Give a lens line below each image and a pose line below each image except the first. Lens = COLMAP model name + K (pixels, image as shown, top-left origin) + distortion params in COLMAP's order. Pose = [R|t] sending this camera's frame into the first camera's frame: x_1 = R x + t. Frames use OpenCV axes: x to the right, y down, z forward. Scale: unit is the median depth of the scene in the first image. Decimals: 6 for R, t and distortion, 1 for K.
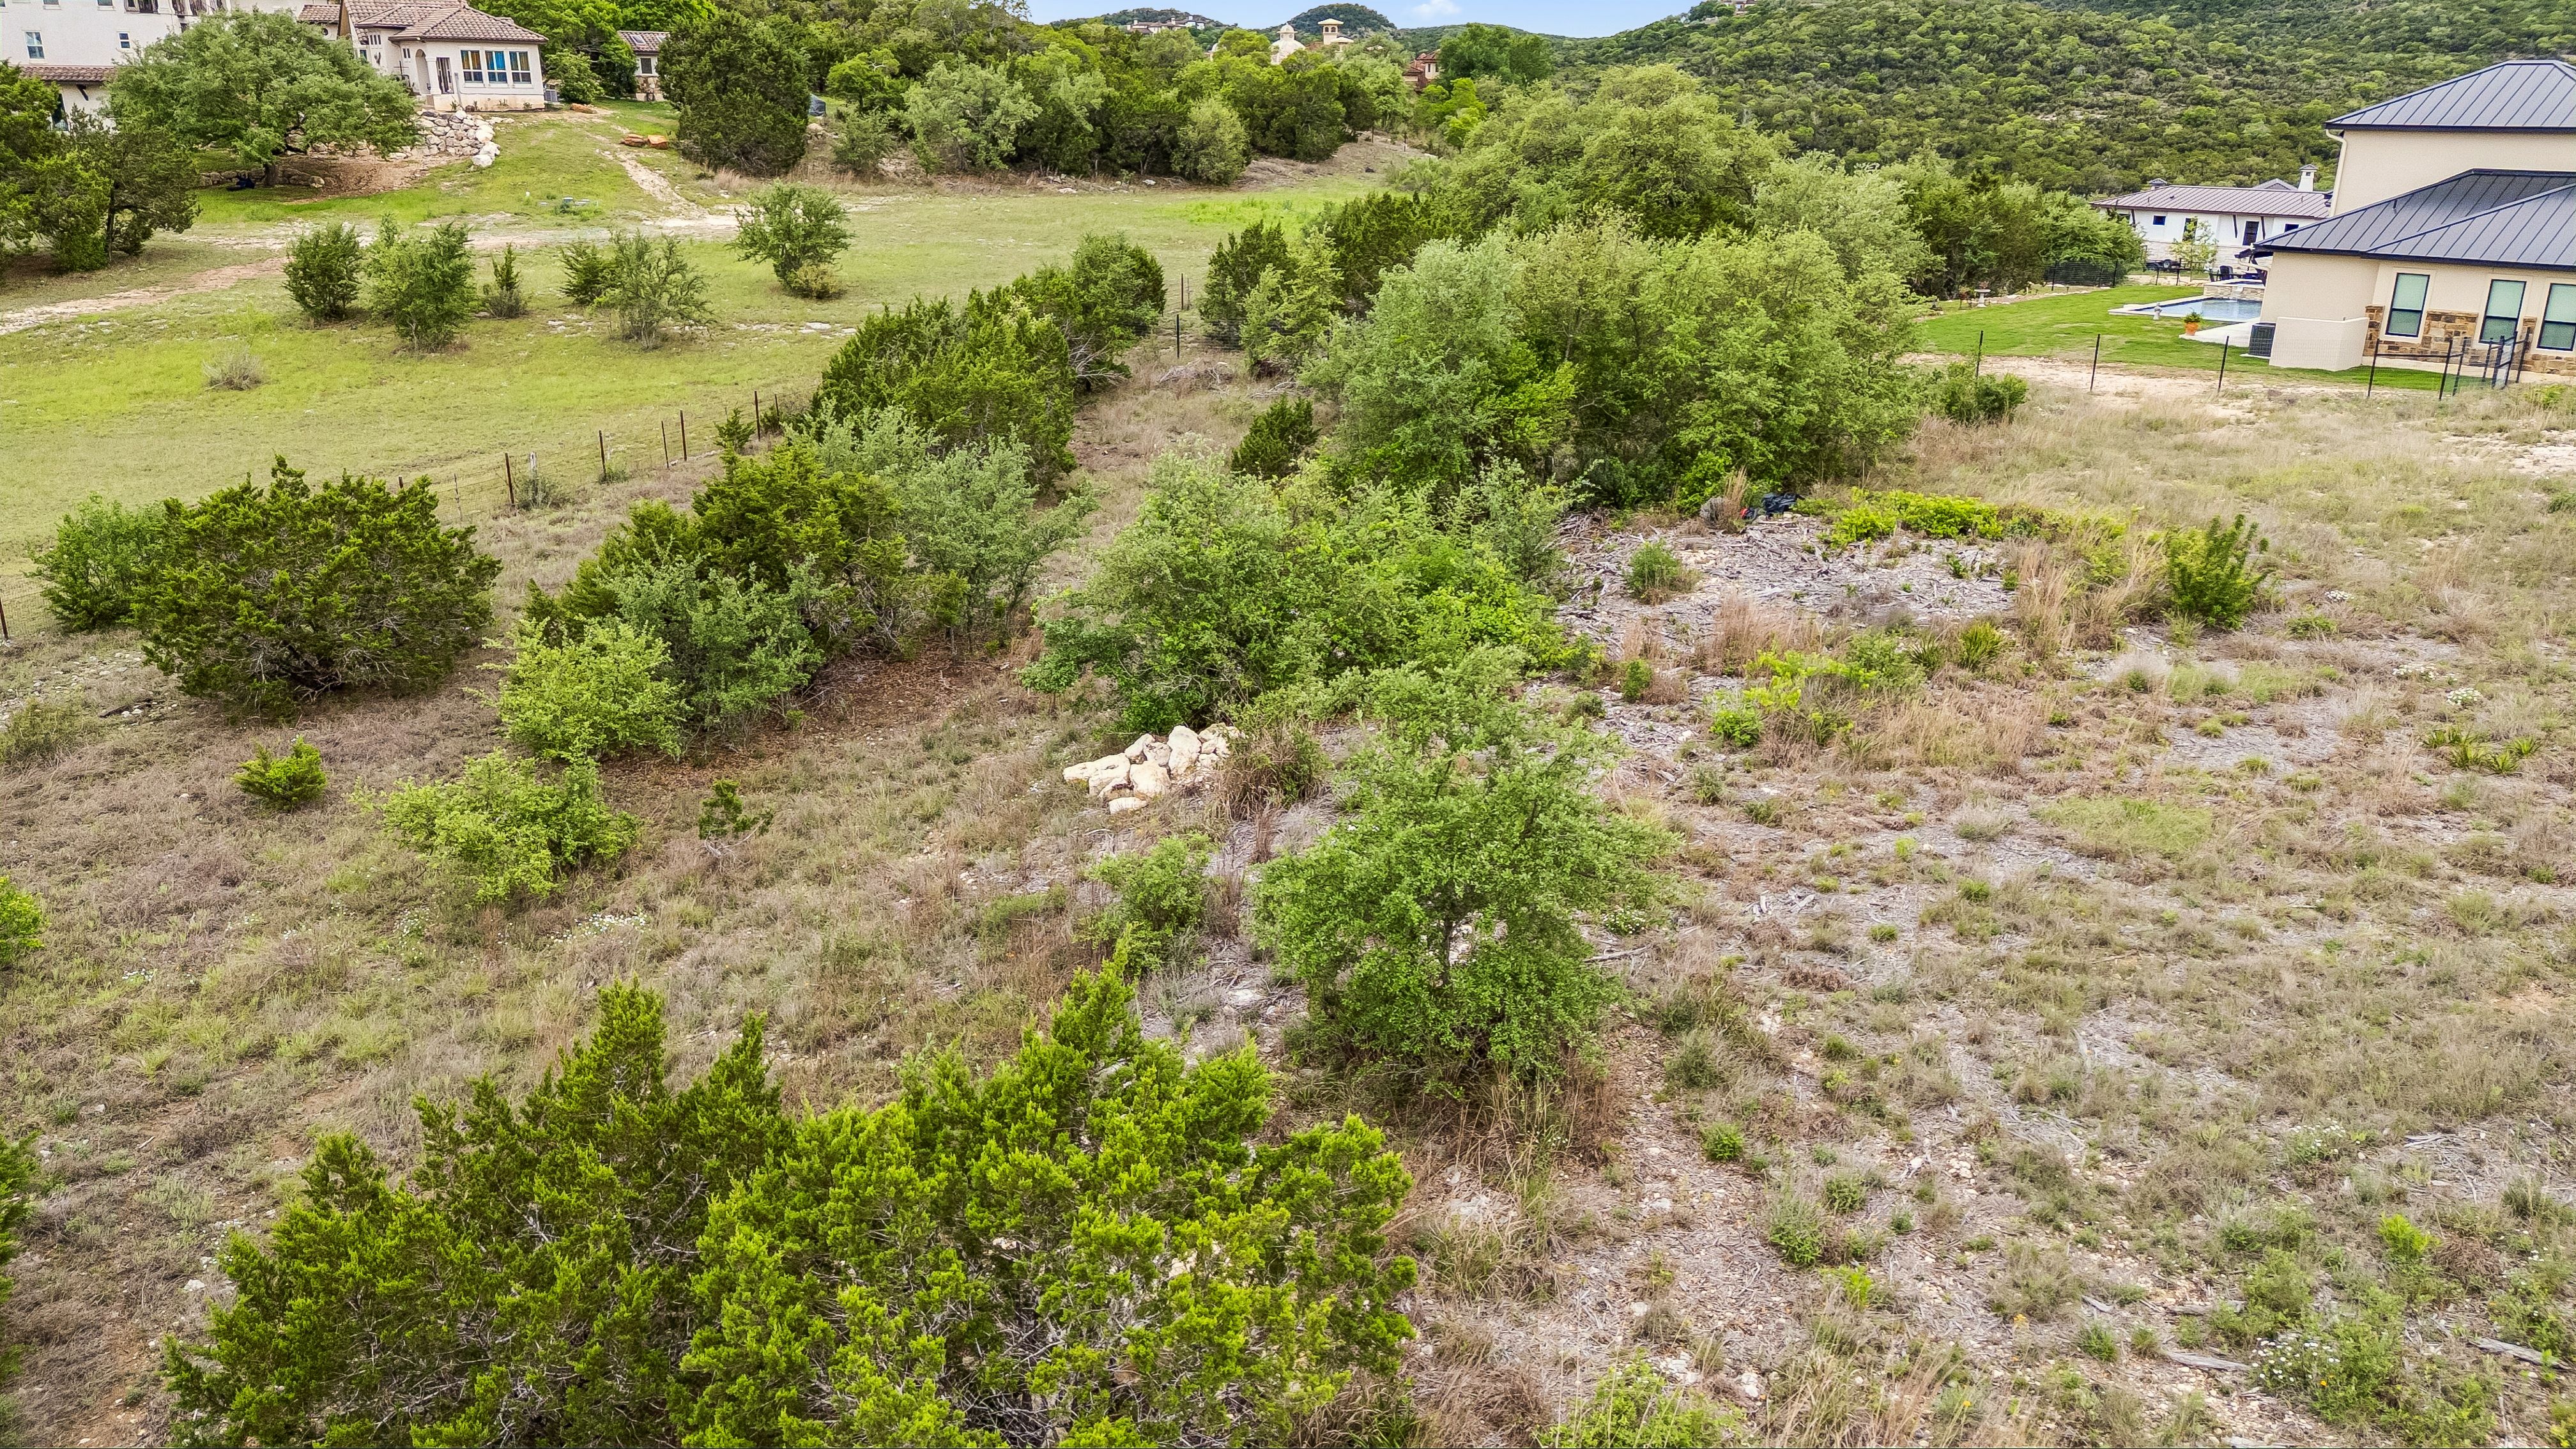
lens RADIAL K [[1857.6, 0, 1276.9], [0, 1857.6, 725.0], [0, 0, 1]] dist [0.065413, -0.057719]
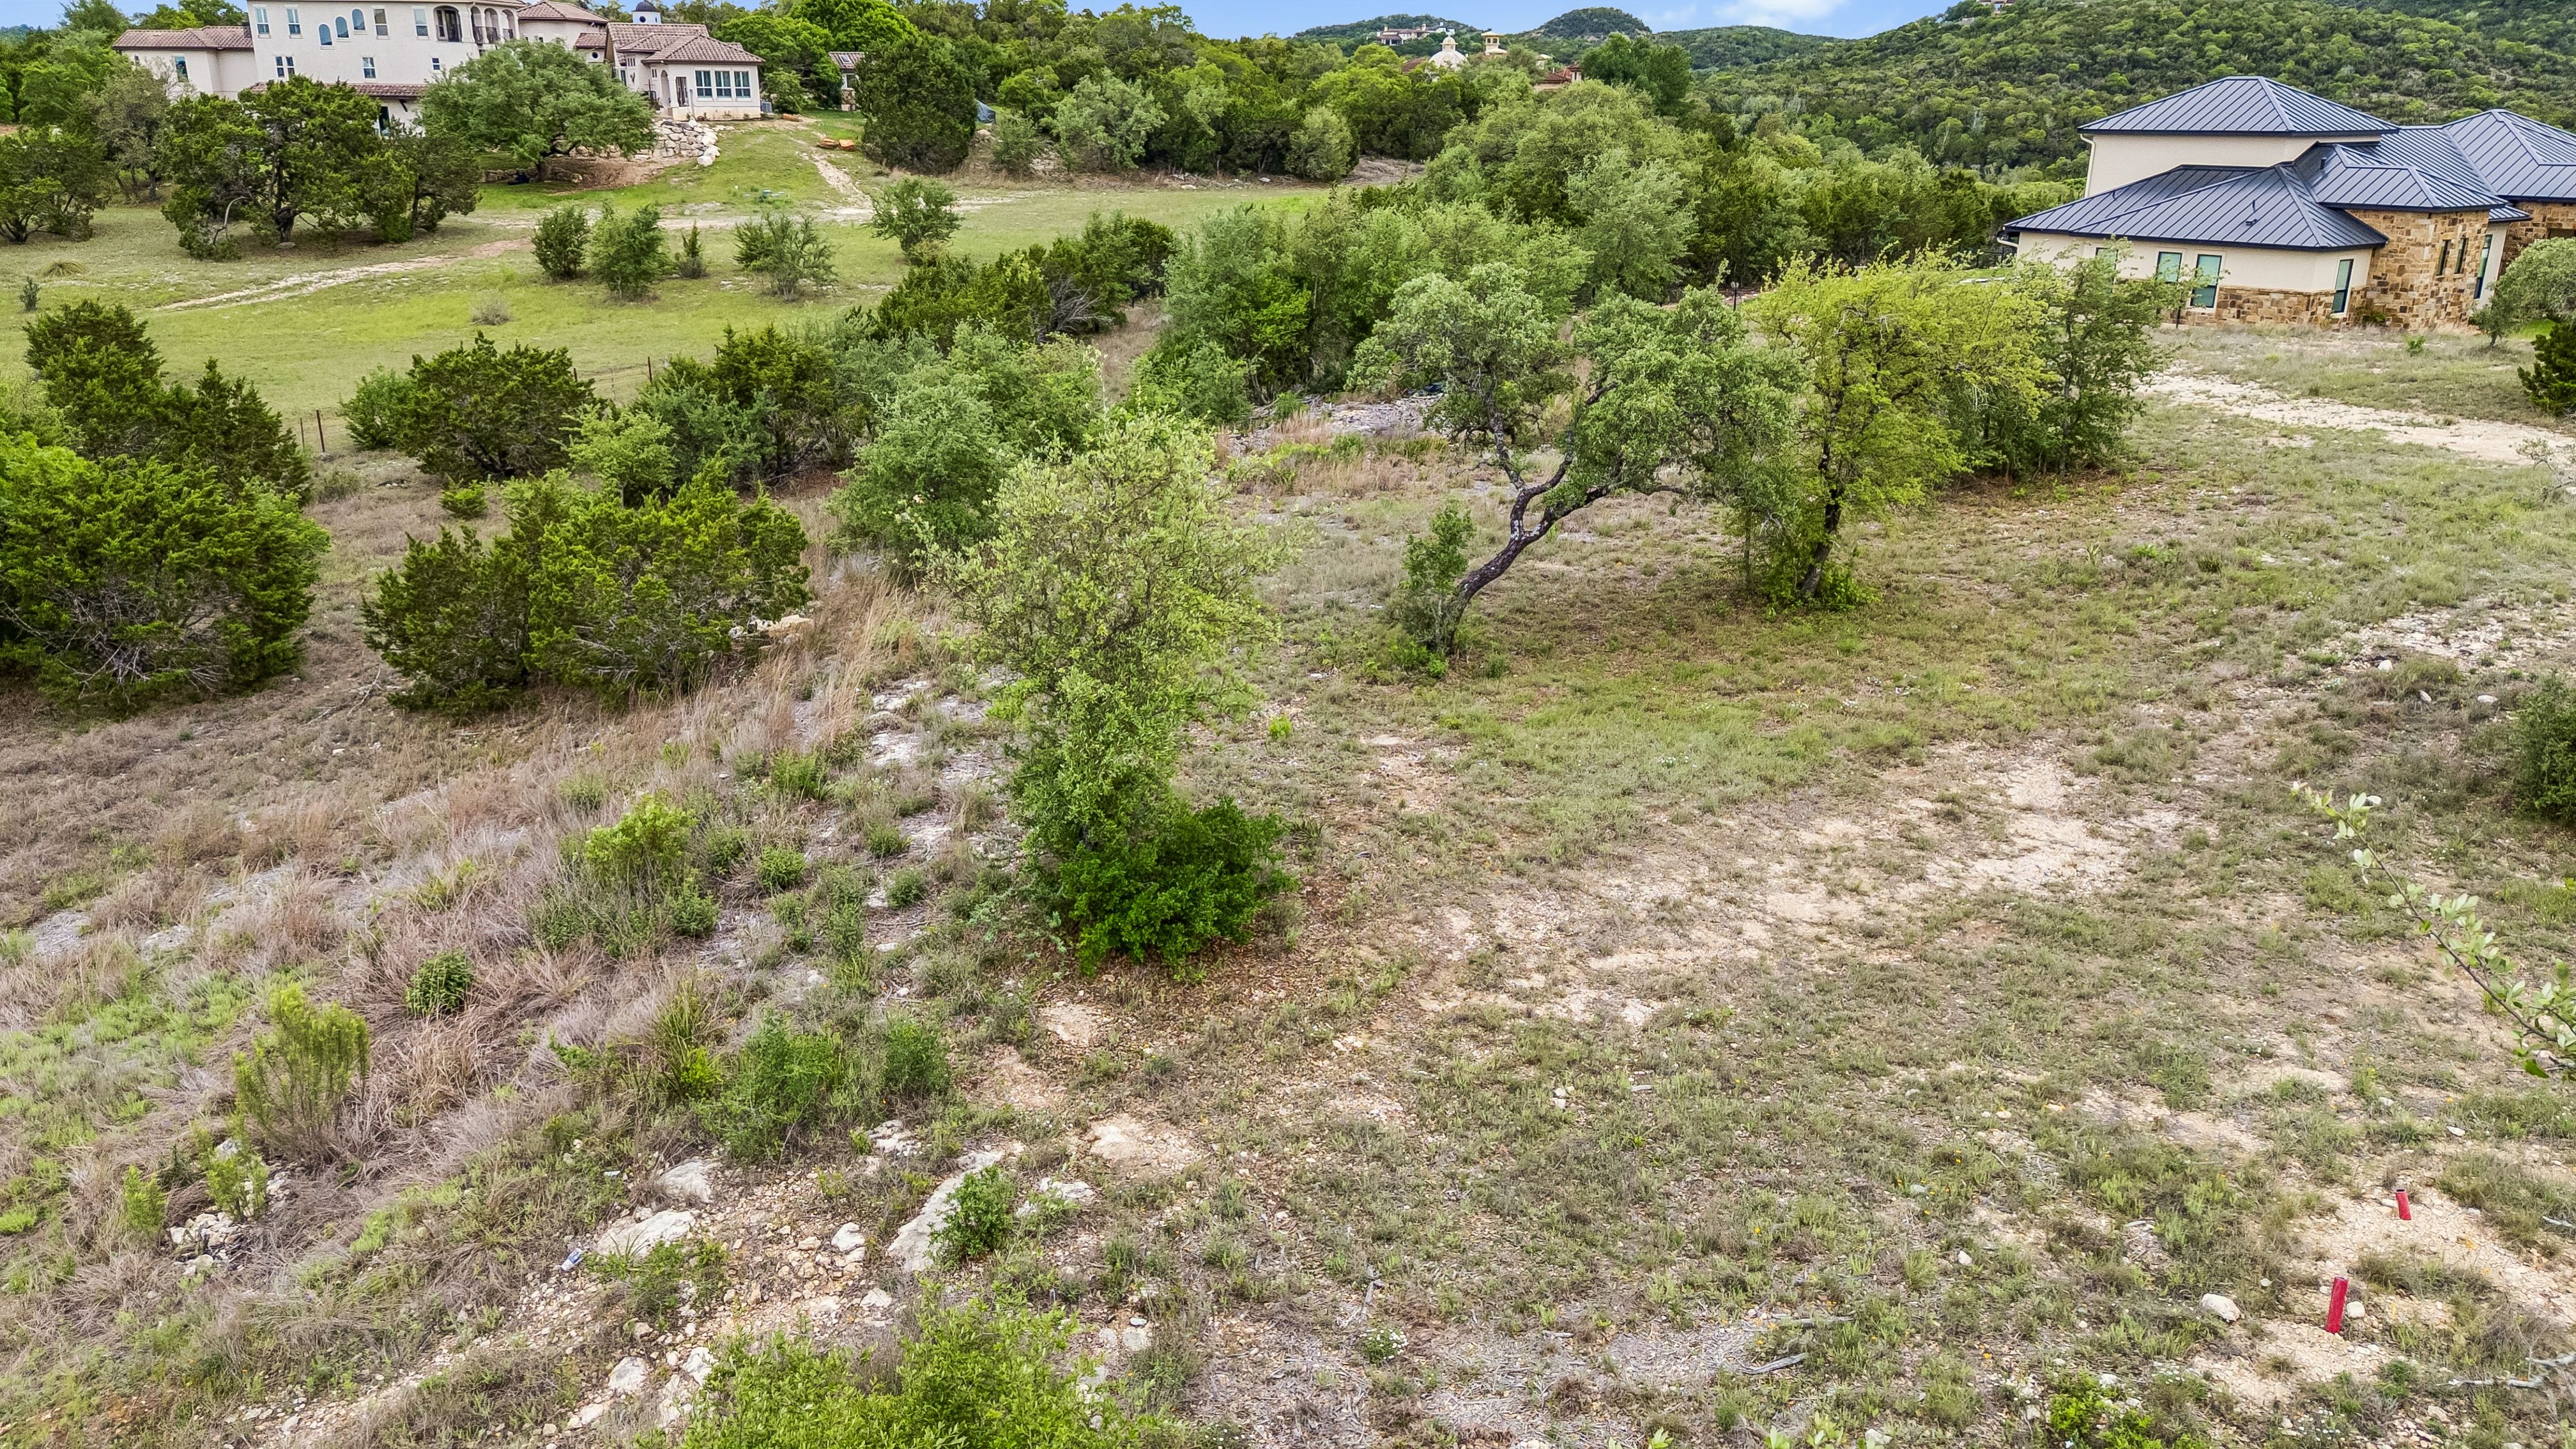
lens RADIAL K [[1857.6, 0, 1276.9], [0, 1857.6, 725.0], [0, 0, 1]] dist [0.065413, -0.057719]
pose [[0.991241, 0.038973, -0.126181, 0.106403], [-0.039274, 0.999228, 0.000103, 0.048418], [0.126087, 0.004854, 0.992007, -0.150756]]
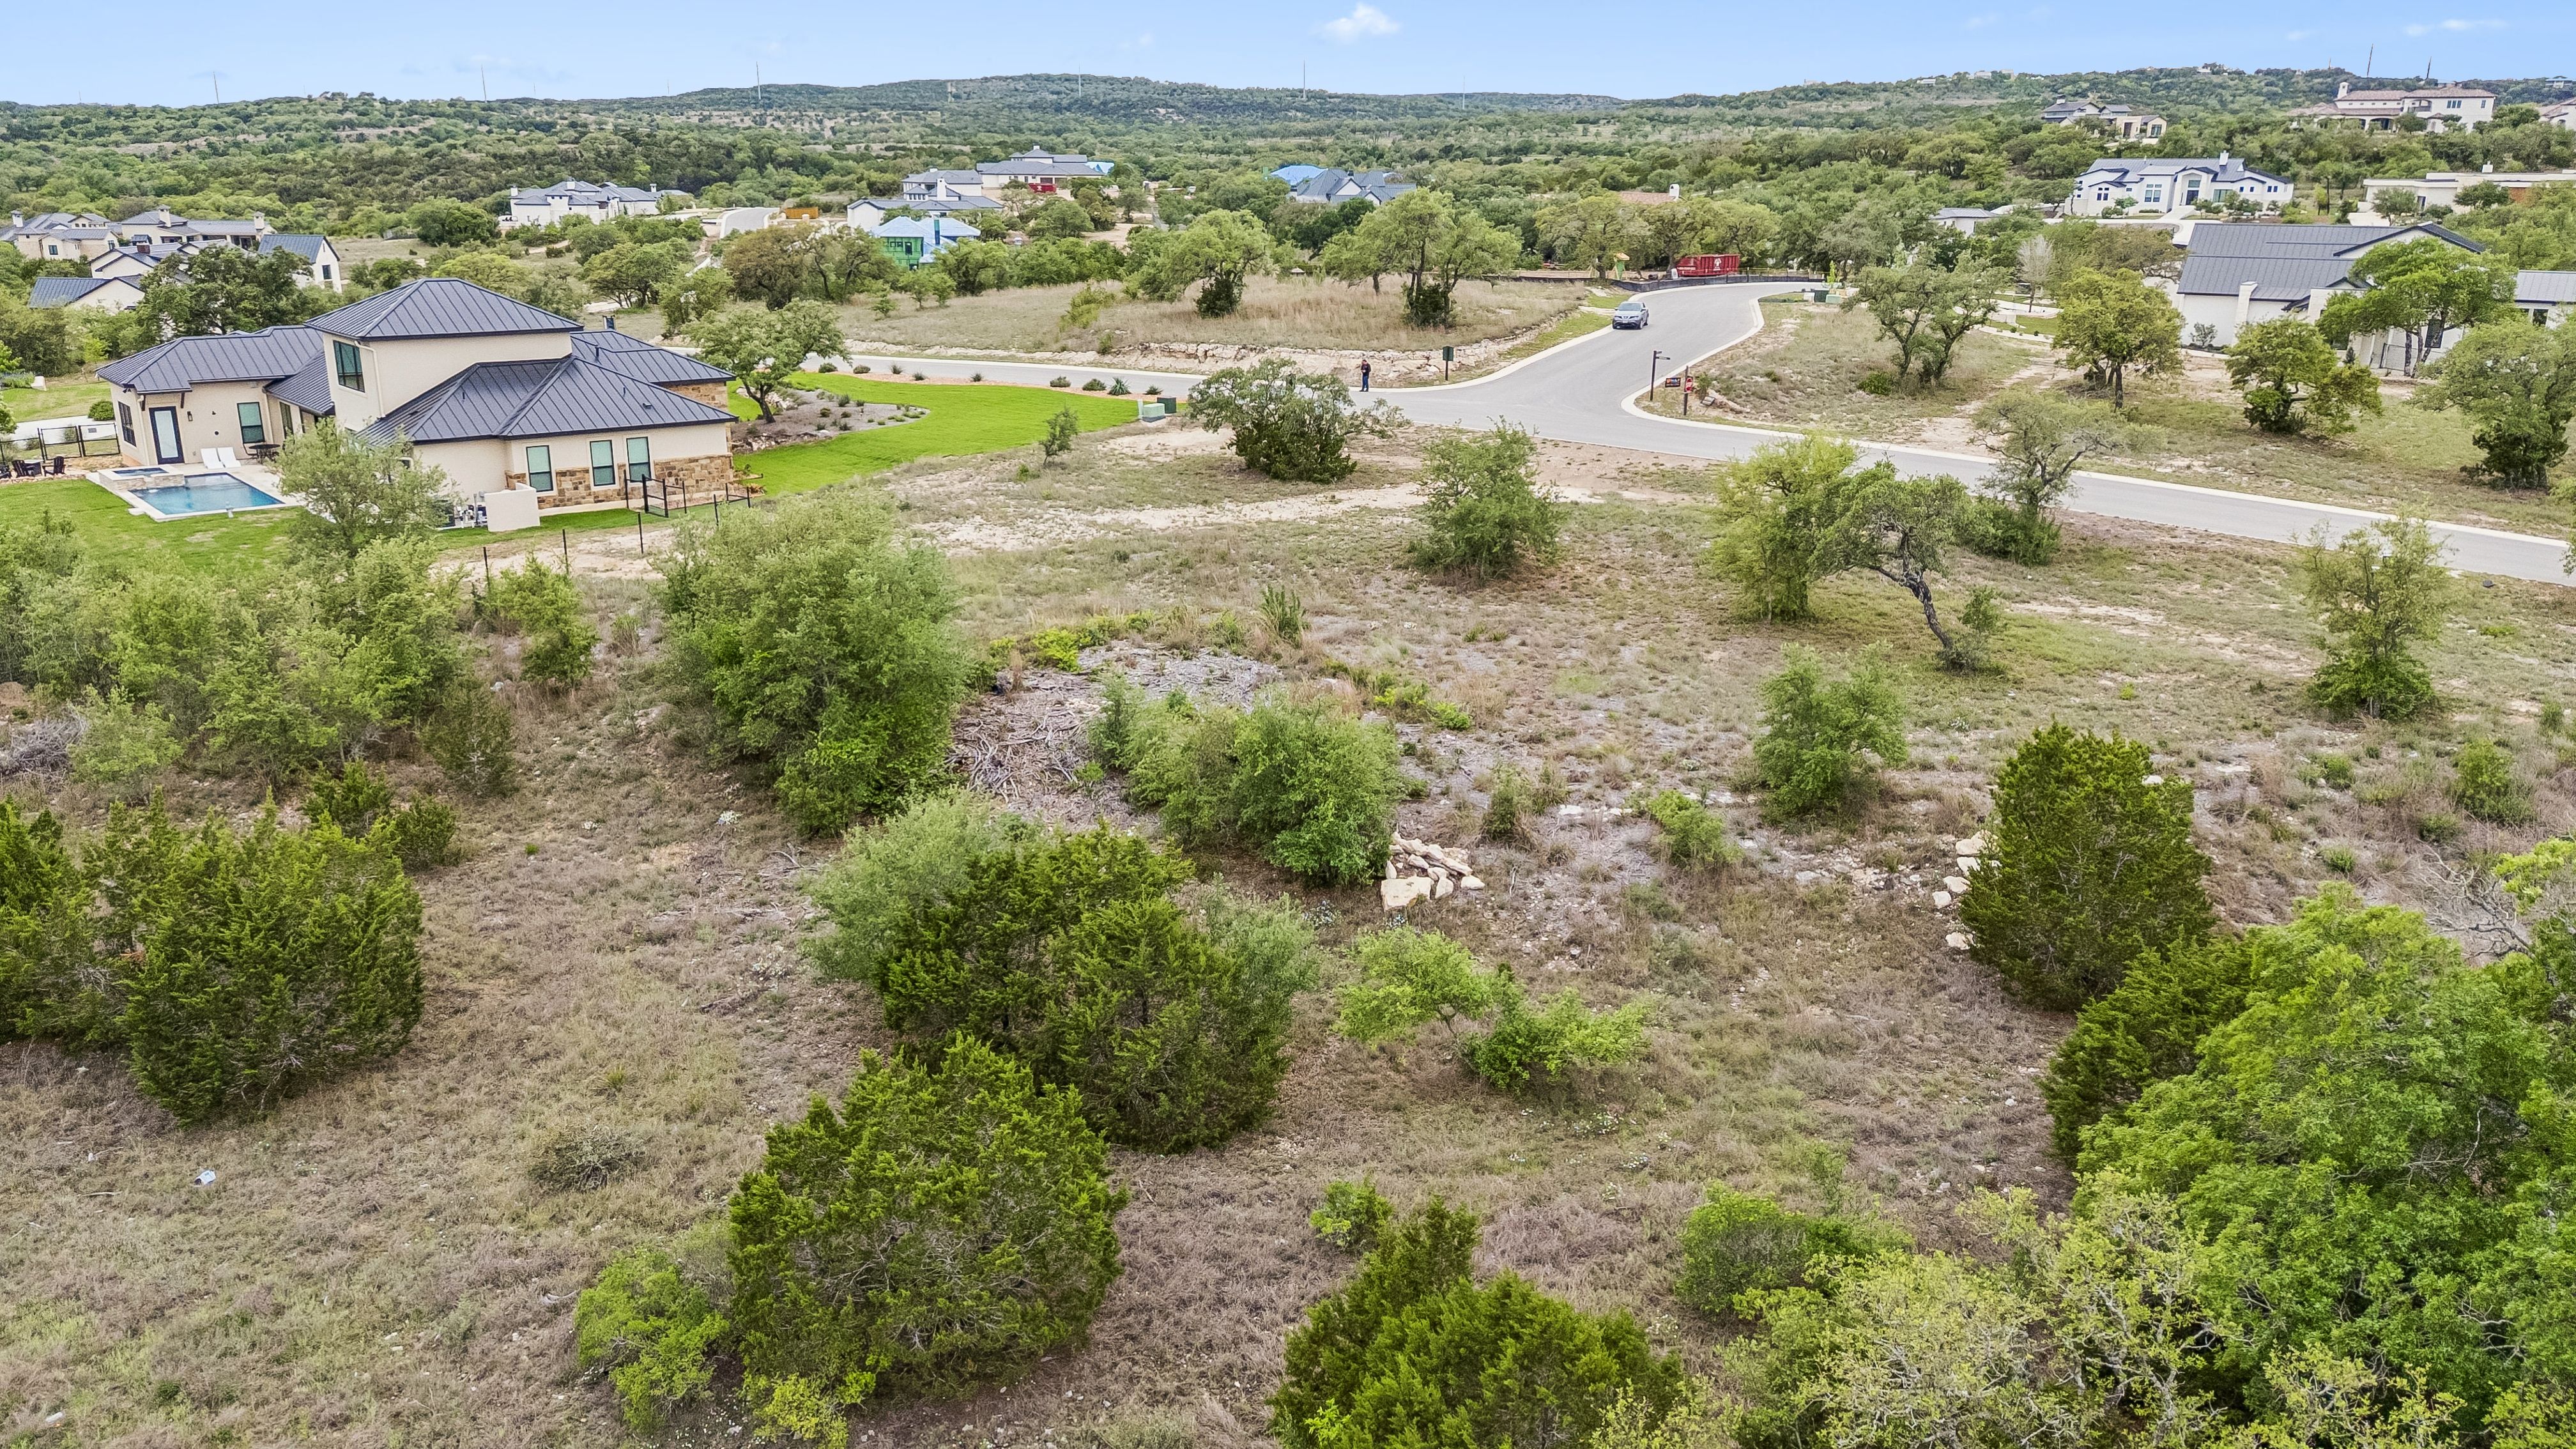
lens RADIAL K [[1857.6, 0, 1276.9], [0, 1857.6, 725.0], [0, 0, 1]] dist [0.065413, -0.057719]
pose [[0.023370, -0.292056, 0.956116, -0.332116], [0.315687, 0.909600, 0.270131, -0.120401], [-0.948576, 0.295520, 0.113455, 0.200239]]
